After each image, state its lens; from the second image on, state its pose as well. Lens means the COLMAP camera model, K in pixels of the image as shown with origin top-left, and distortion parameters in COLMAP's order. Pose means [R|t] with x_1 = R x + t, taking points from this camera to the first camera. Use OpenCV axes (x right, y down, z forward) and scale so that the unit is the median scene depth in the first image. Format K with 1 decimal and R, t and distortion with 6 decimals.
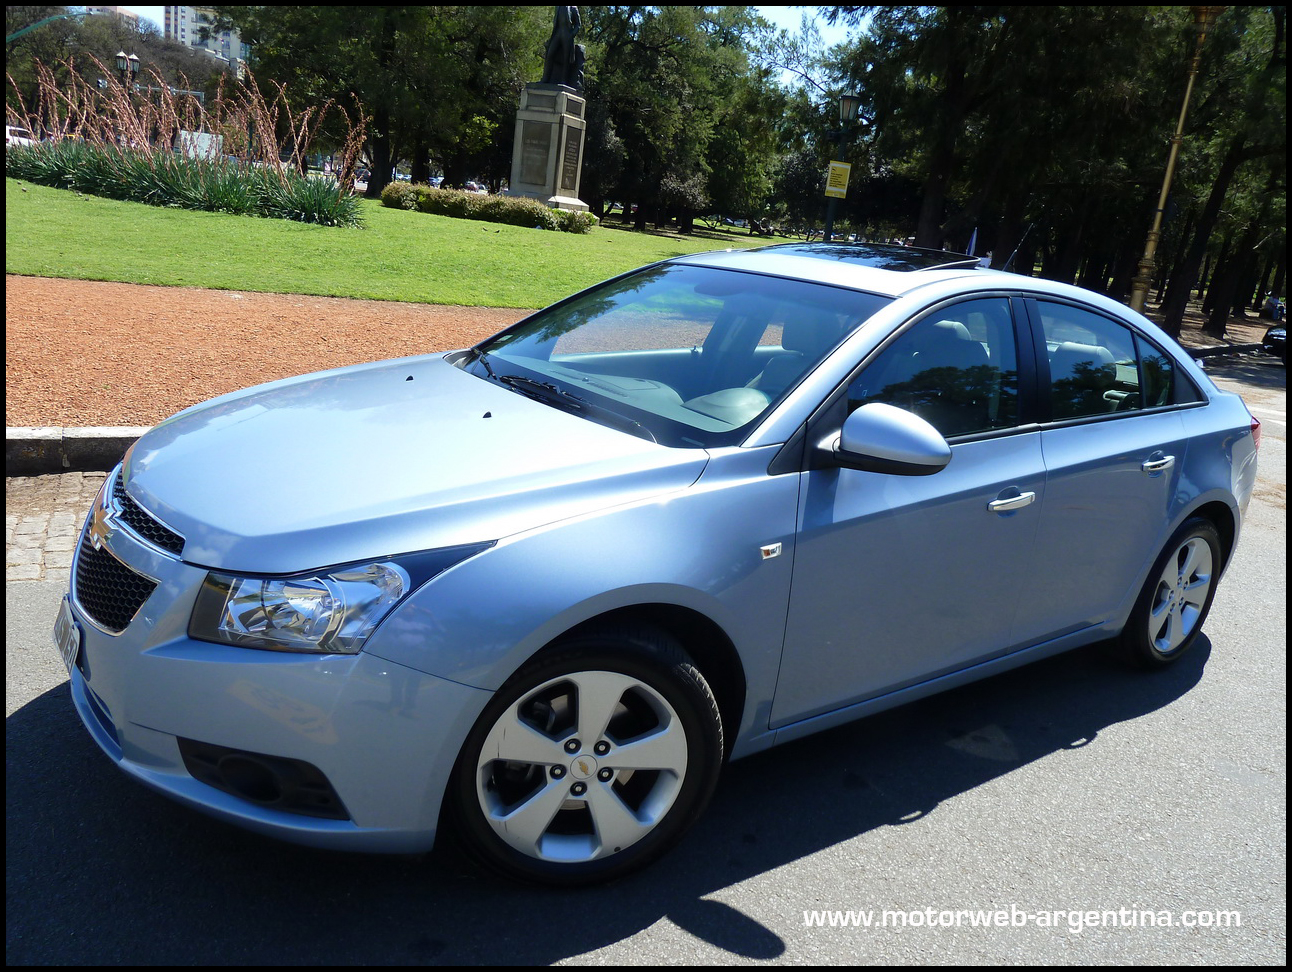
lens RADIAL K [[946.1, 0, 646.0], [0, 946.1, 486.0], [0, 0, 1]] dist [-0.036228, 0.011776]
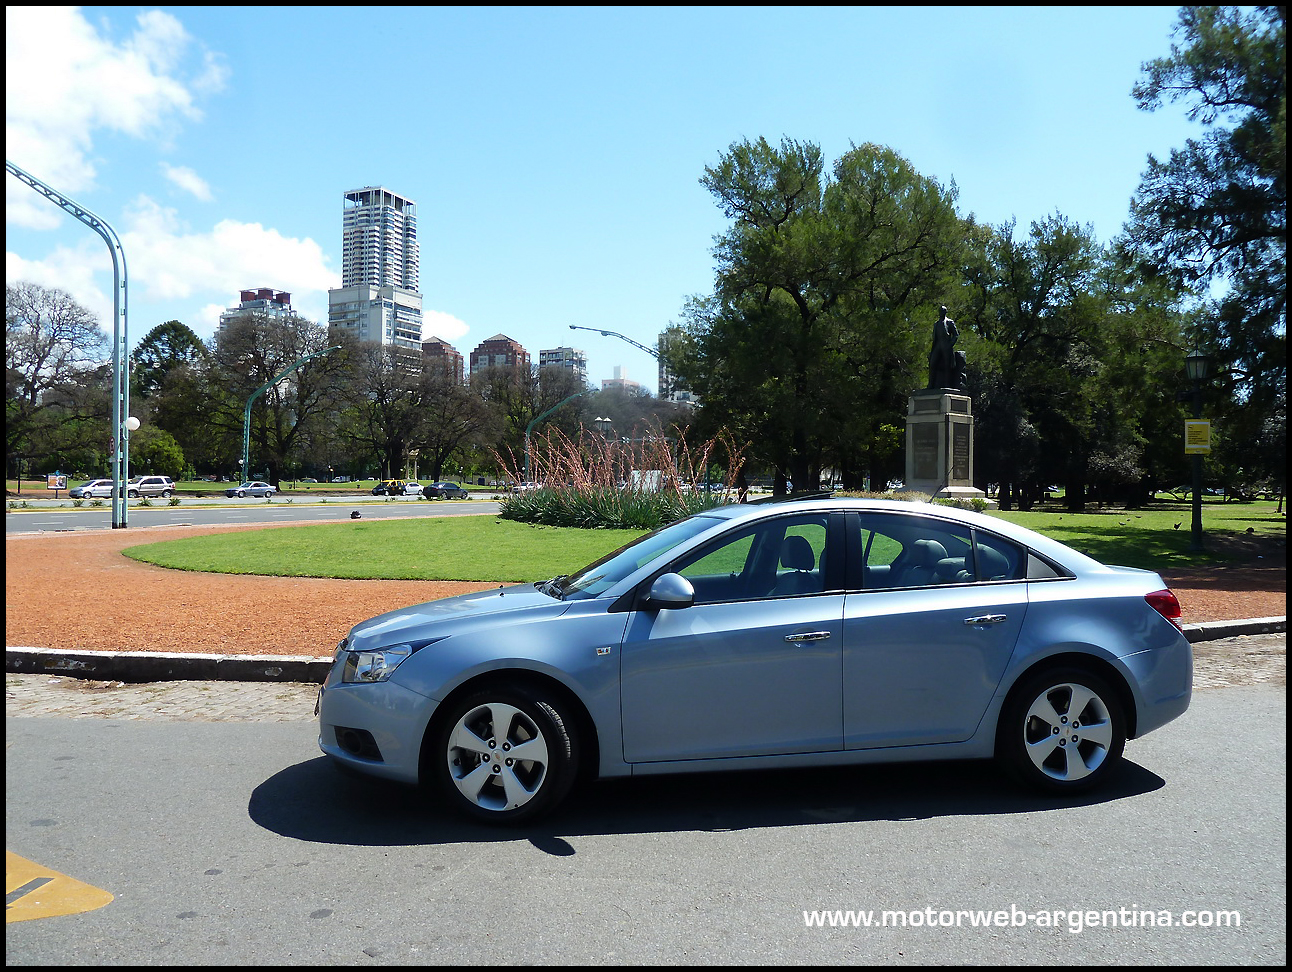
lens RADIAL K [[934.8, 0, 646.0], [0, 934.8, 486.0], [0, 0, 1]] dist [0.003098, 0.001095]
pose [[0.889417, -0.118689, -0.441418, 0.126651], [-0.024426, 0.951979, -0.305187, 0.038058], [0.456443, 0.282220, 0.843807, -0.076474]]
